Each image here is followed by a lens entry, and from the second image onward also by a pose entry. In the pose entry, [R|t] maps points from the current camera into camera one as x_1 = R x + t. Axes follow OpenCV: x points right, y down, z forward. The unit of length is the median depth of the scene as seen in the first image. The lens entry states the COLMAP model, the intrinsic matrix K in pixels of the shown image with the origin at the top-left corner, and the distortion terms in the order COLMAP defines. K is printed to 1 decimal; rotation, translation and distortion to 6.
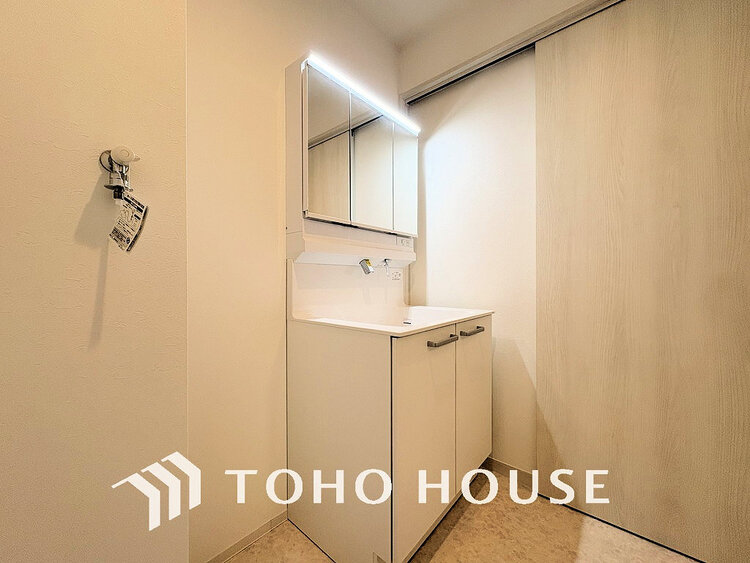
lens RADIAL K [[295.7, 0, 375.6], [0, 295.7, 281.9], [0, 0, 1]] dist [-0.010243, 0.000770]
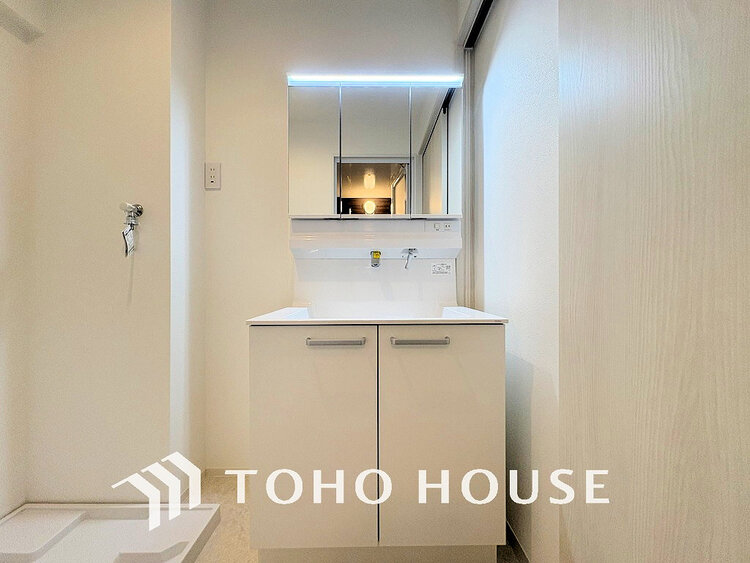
lens RADIAL K [[295.7, 0, 378.3], [0, 295.7, 280.2], [0, 0, 1]] dist [-0.010243, 0.000770]
pose [[0.670408, 0.000547, -0.741993, 0.578907], [-0.002844, 0.999994, -0.001833, 0.014951], [0.741987, 0.003339, 0.670405, 0.325608]]
